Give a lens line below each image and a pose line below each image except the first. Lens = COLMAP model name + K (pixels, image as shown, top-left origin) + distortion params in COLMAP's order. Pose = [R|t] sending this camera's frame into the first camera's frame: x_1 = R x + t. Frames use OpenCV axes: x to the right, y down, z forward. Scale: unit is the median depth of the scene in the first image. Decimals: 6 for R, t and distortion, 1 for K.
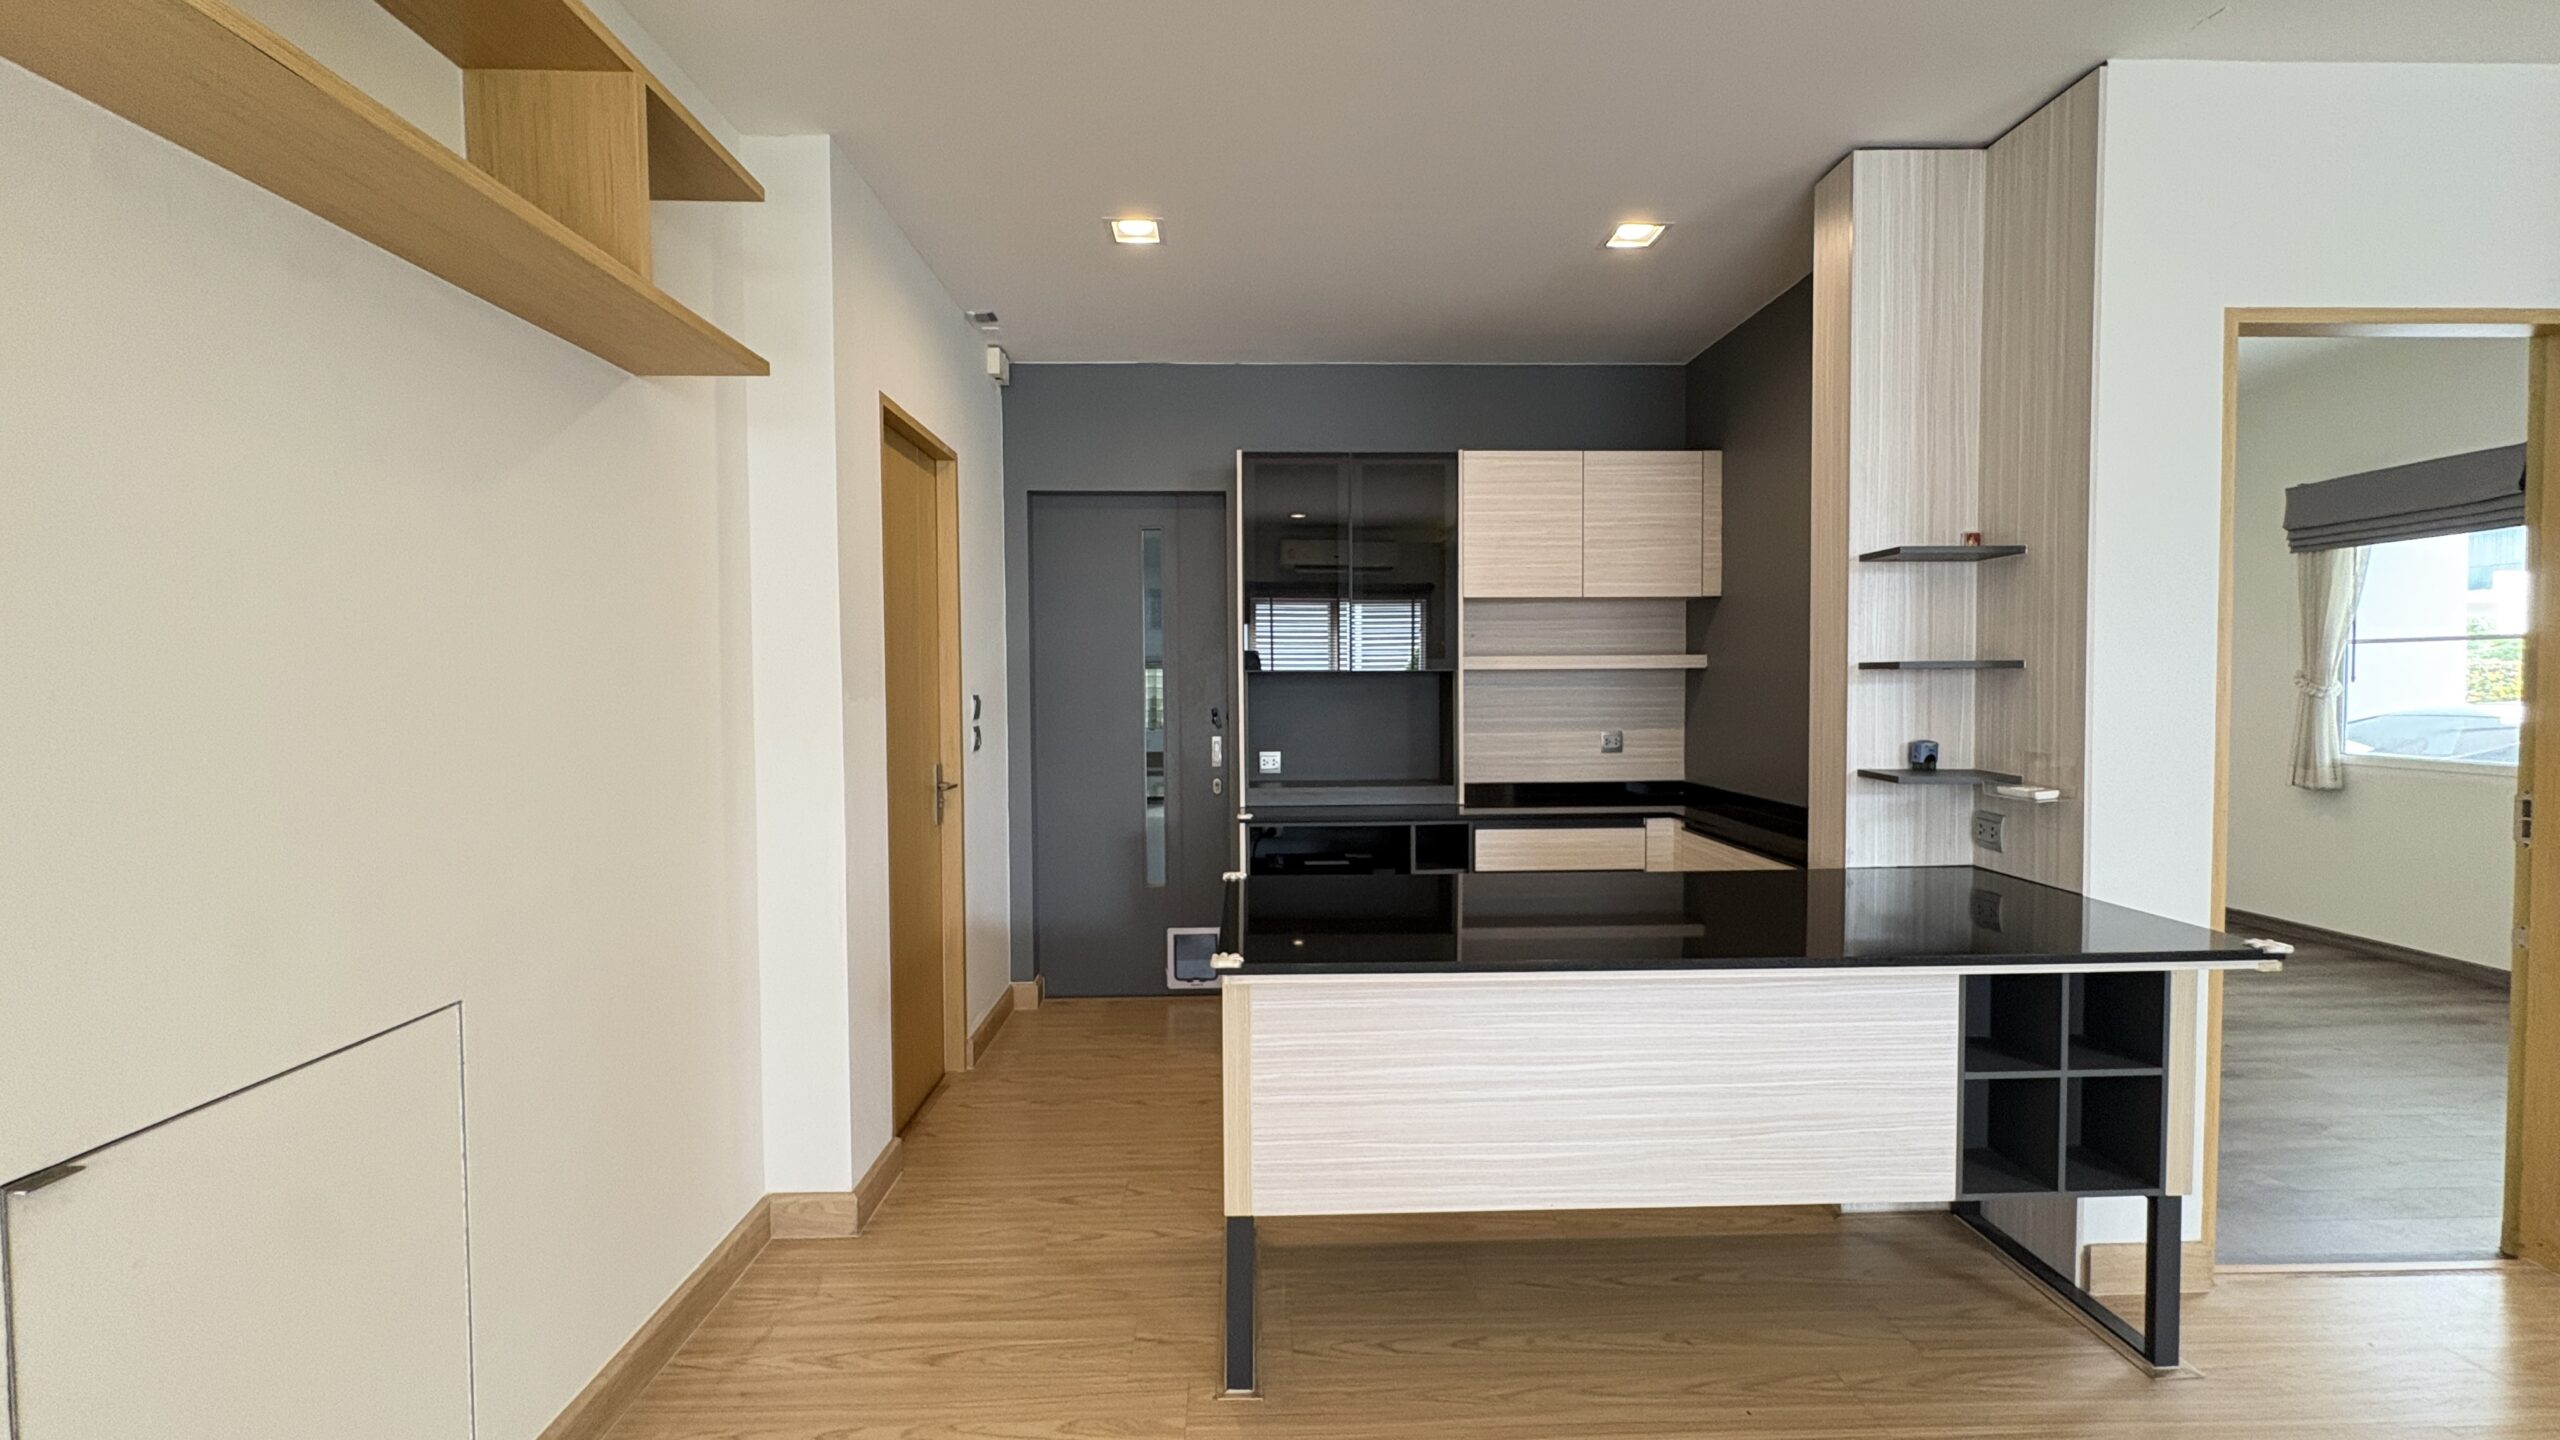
lens RADIAL K [[1010.5, 0, 1269.6], [0, 1010.5, 714.8], [0, 0, 1]] dist [-0.007815, 0.001472]
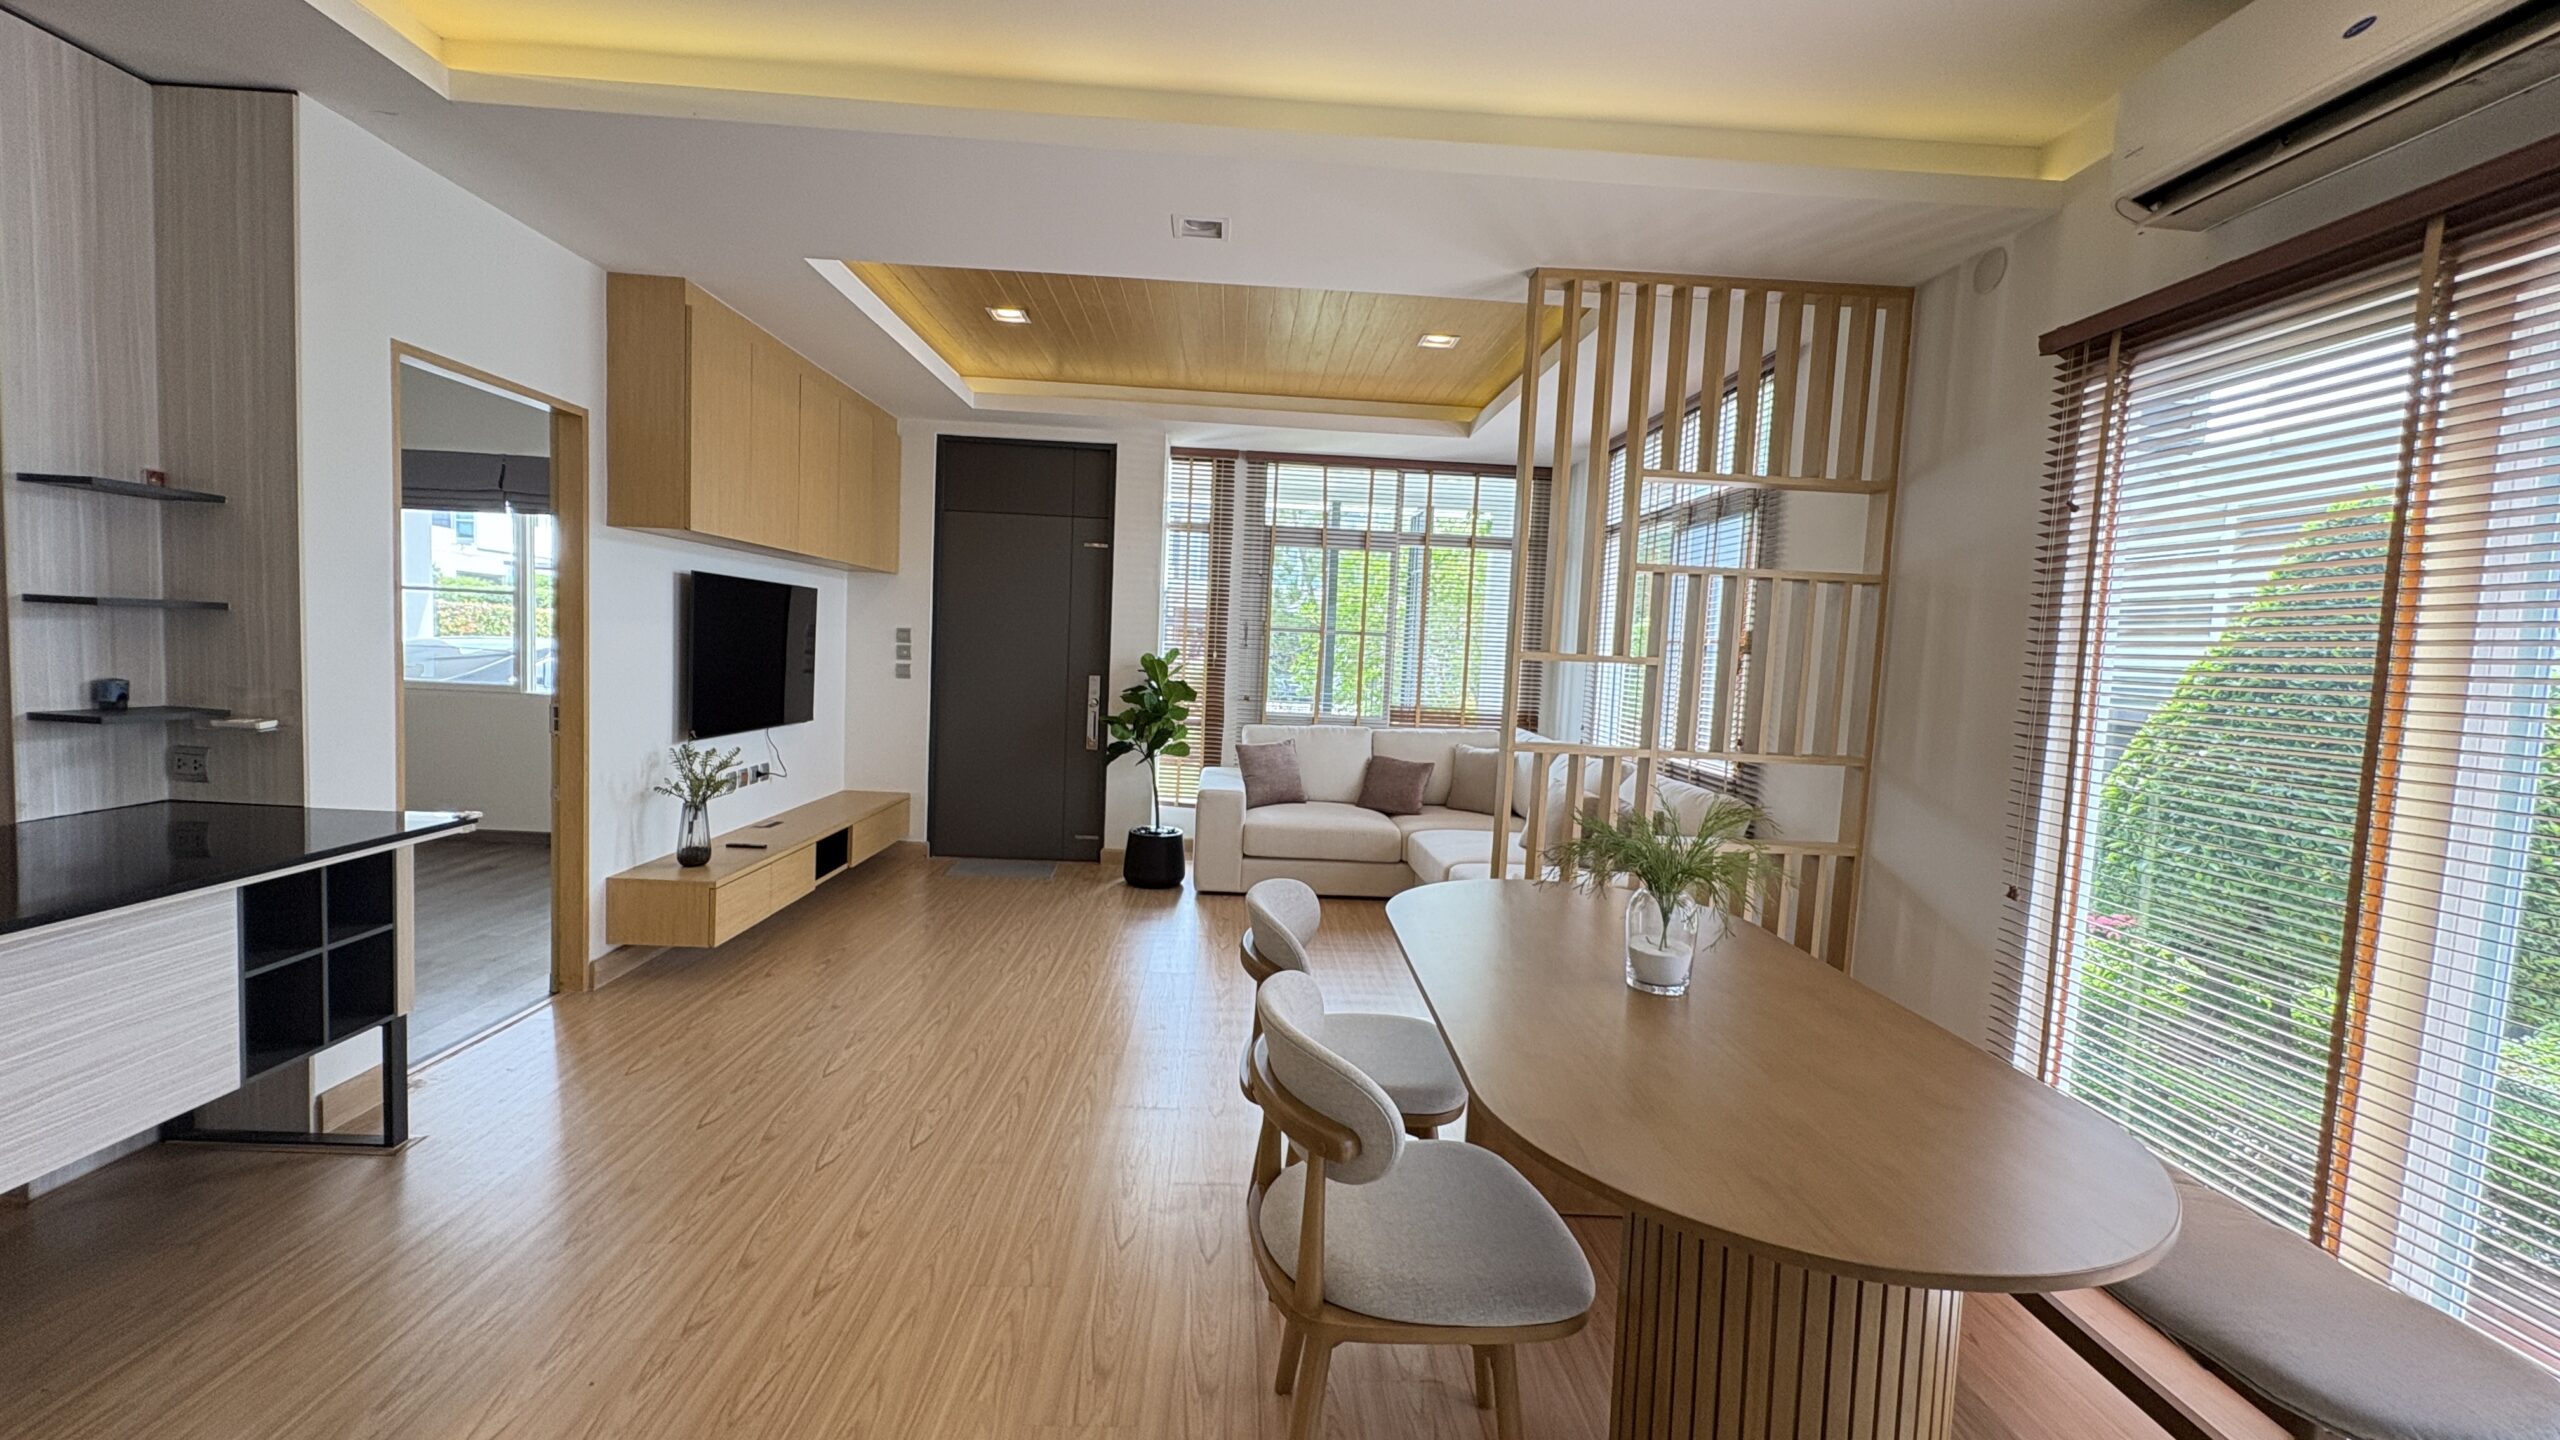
lens RADIAL K [[1010.5, 0, 1279.2], [0, 1010.5, 715.1], [0, 0, 1]] dist [-0.007815, 0.001472]
pose [[-0.024498, -0.061764, 0.997790, -0.342788], [-0.014950, 0.998001, 0.061410, -0.016010], [-0.999588, -0.013413, -0.025373, -0.100557]]
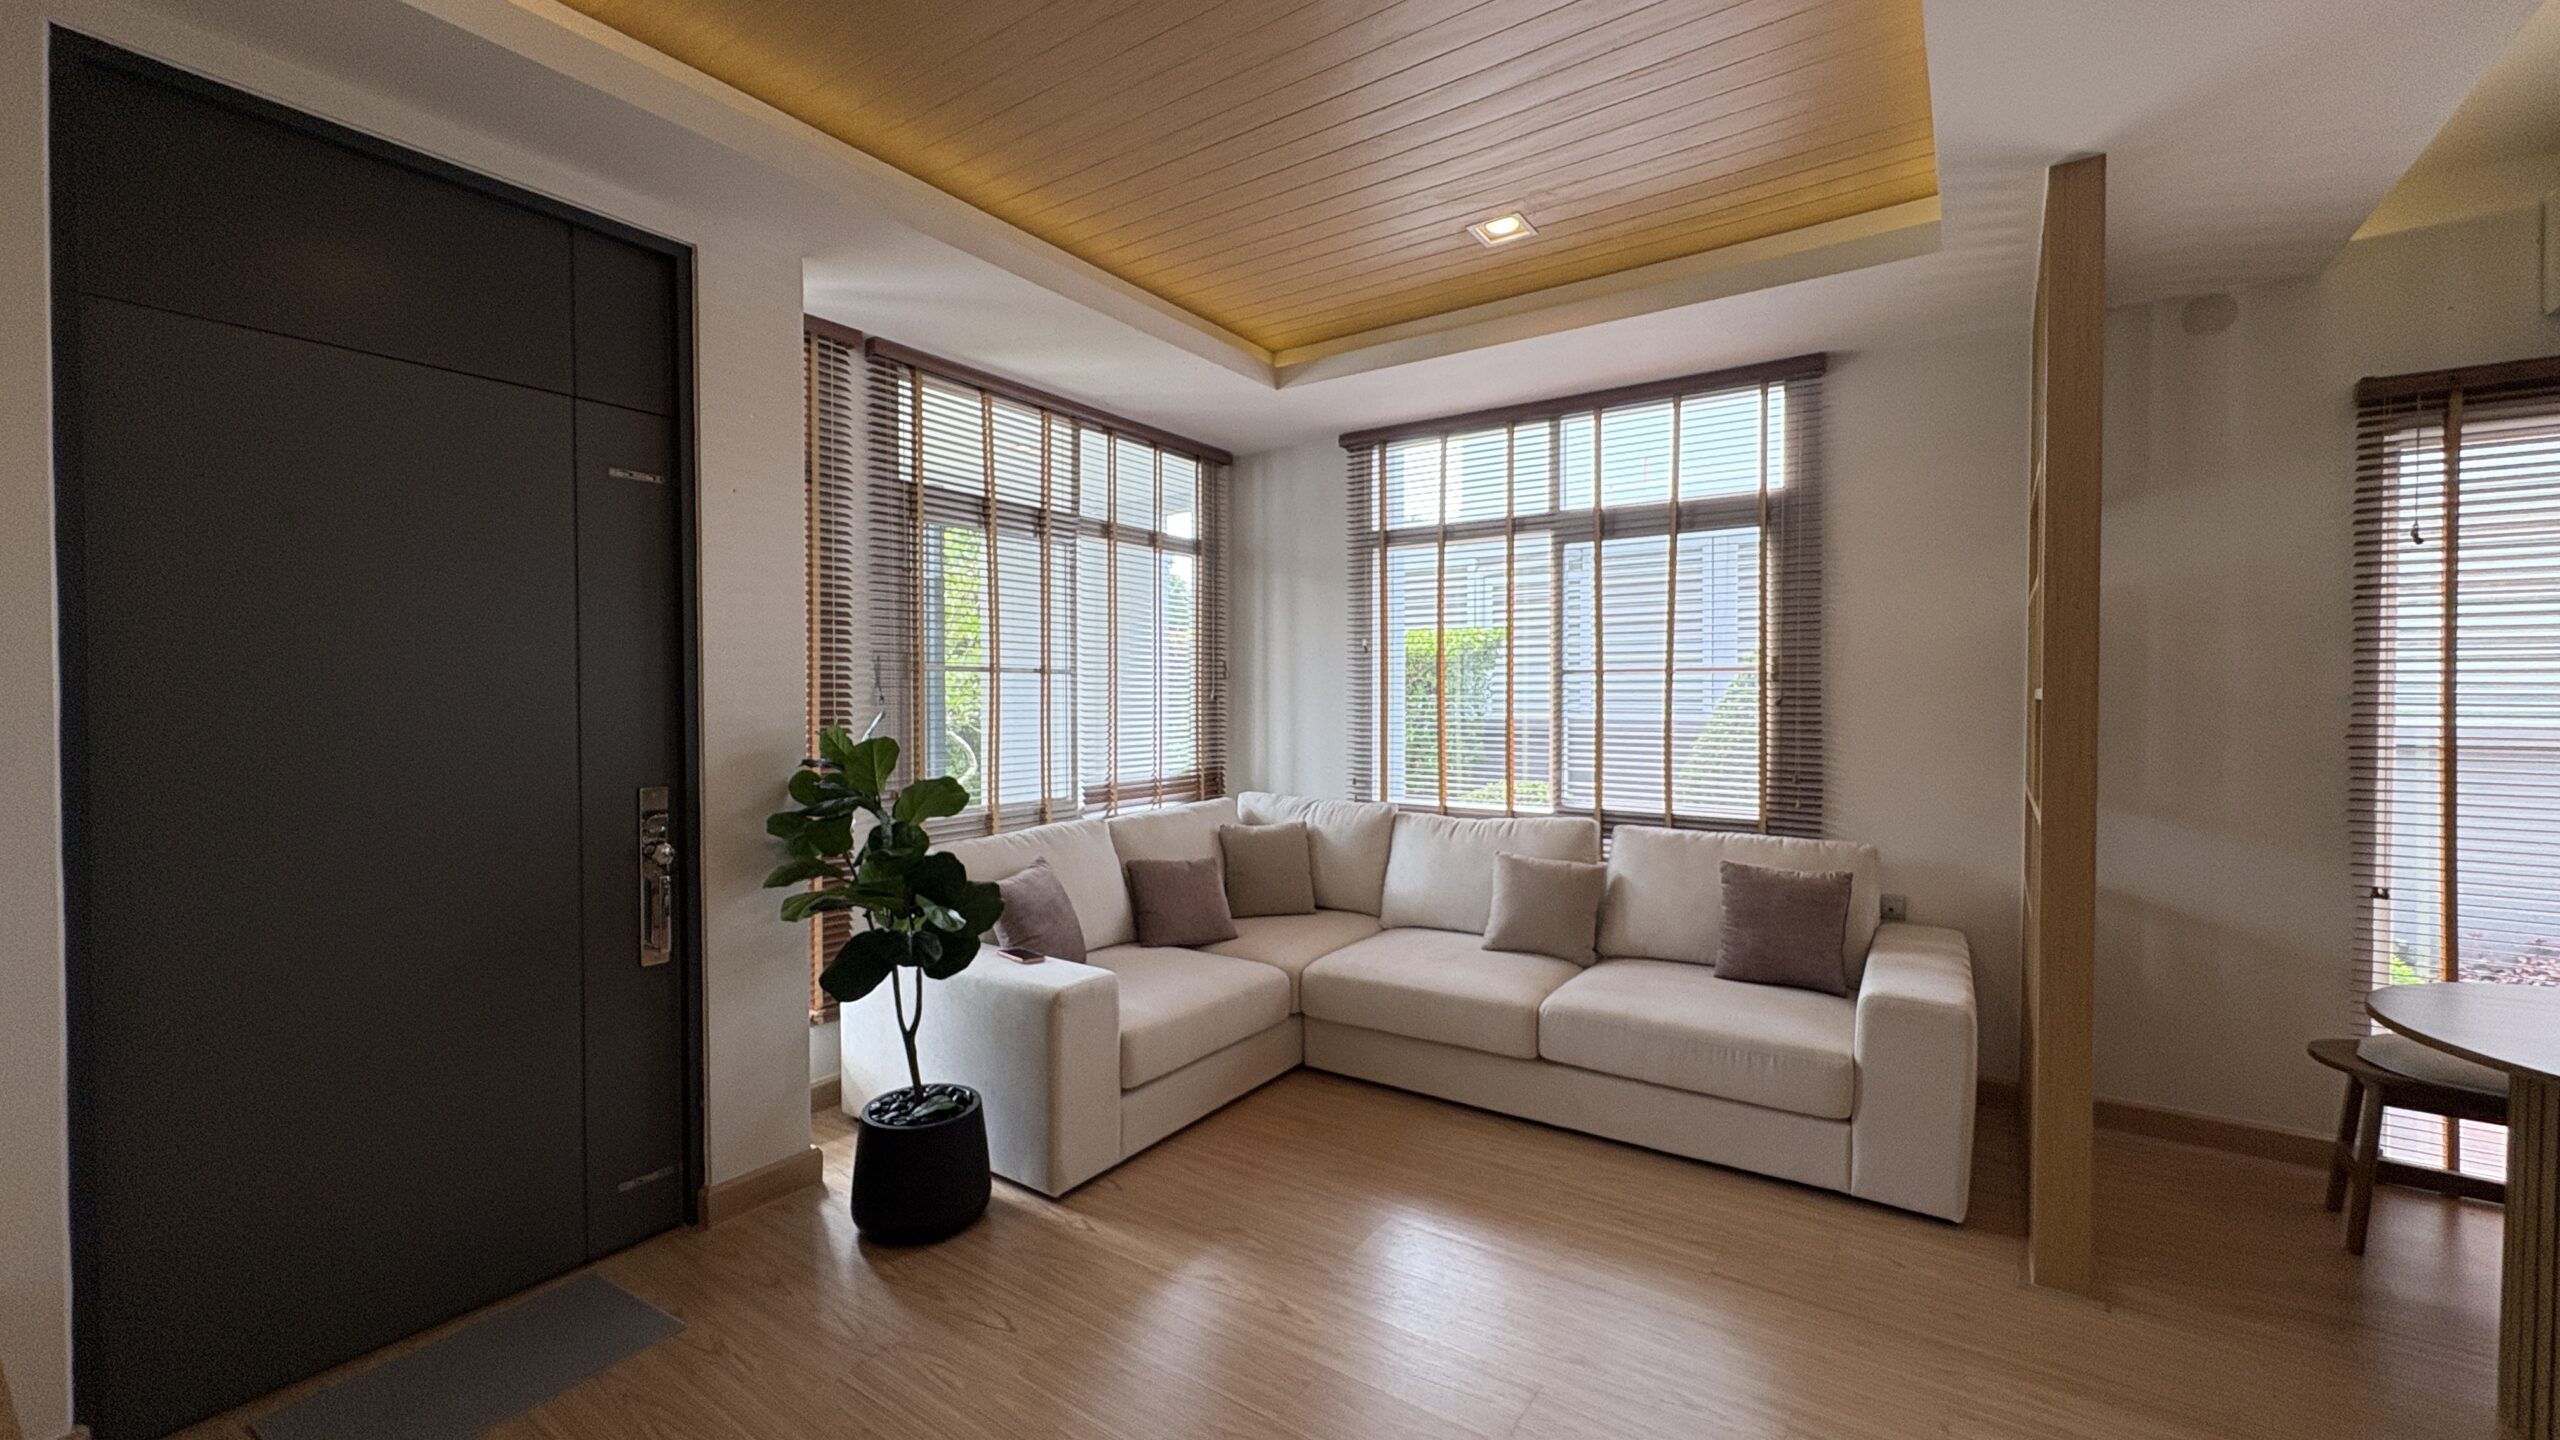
lens RADIAL K [[1010.5, 0, 1270.5], [0, 1010.5, 715.6], [0, 0, 1]] dist [-0.007815, 0.001472]
pose [[-0.806129, -0.002578, 0.591734, 1.049632], [0.024172, 0.999012, 0.037283, -0.051210], [-0.591246, 0.044359, -0.805270, 0.764644]]
